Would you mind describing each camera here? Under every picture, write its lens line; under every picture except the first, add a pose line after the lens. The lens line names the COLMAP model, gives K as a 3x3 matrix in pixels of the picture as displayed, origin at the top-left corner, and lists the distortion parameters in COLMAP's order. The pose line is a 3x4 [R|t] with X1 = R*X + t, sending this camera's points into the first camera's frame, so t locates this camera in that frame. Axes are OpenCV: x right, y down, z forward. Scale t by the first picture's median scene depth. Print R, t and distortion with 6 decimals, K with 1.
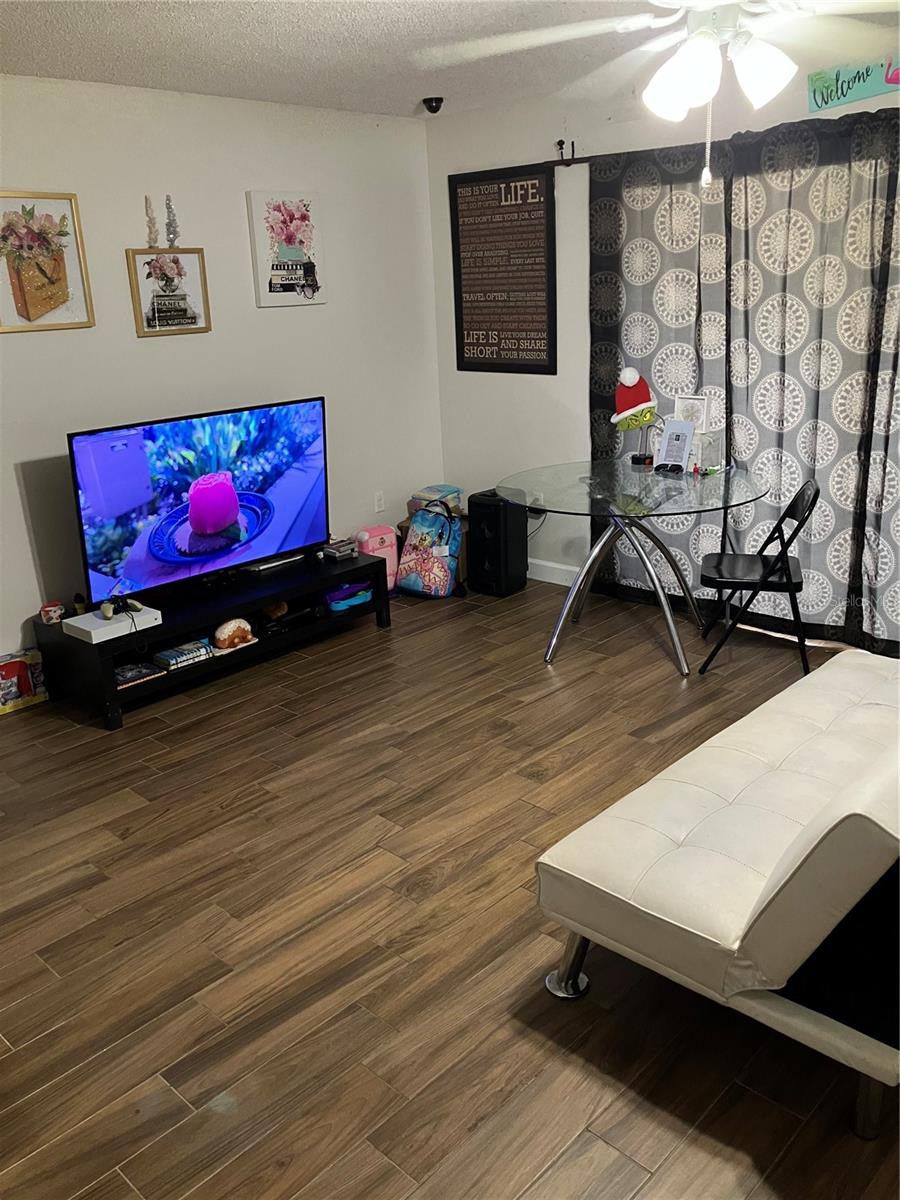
lens RADIAL K [[996.4, 0, 448.6], [0, 996.4, 595.8], [0, 0, 1]] dist [0.019559, -0.005450]
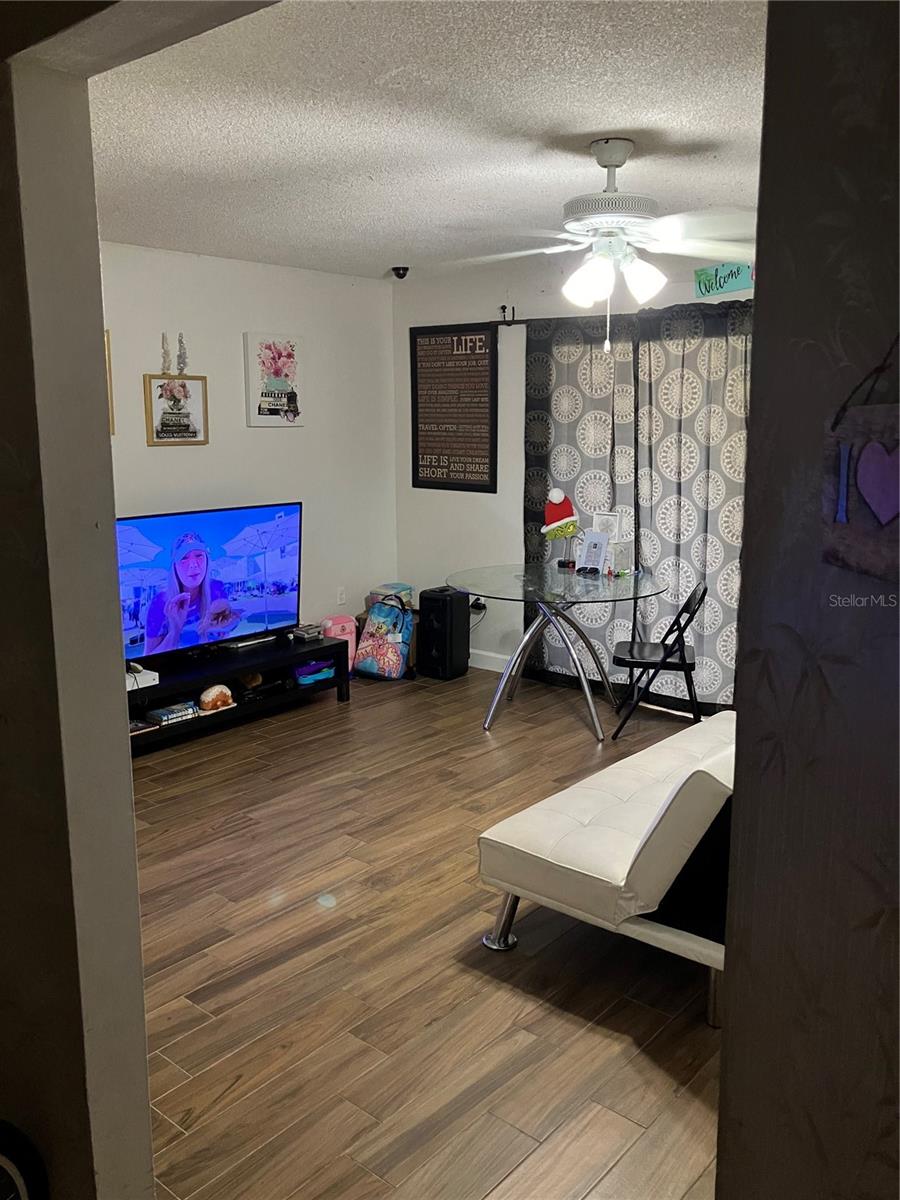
lens RADIAL K [[996.4, 0, 448.6], [0, 996.4, 600.8], [0, 0, 1]] dist [0.019559, -0.005450]
pose [[0.997446, 0.031782, 0.063959, -0.025633], [-0.023631, 0.991953, -0.124382, 0.067642], [-0.067397, 0.122553, 0.990171, -0.190585]]
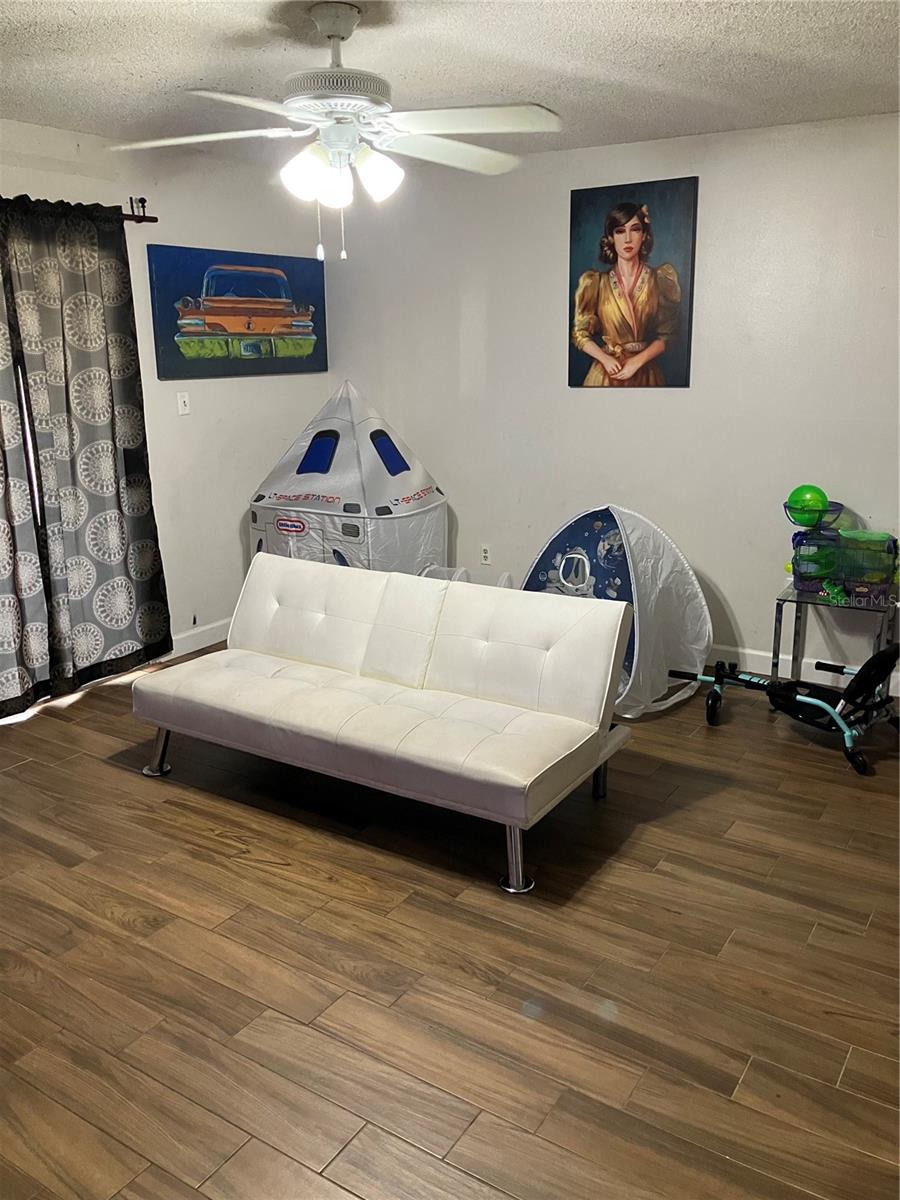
lens RADIAL K [[996.4, 0, 445.3], [0, 996.4, 599.3], [0, 0, 1]] dist [0.019559, -0.005450]
pose [[-0.199750, -0.202963, 0.958596, -0.583469], [0.308659, 0.915472, 0.258150, -0.170819], [-0.929962, 0.347444, -0.120219, 0.651976]]
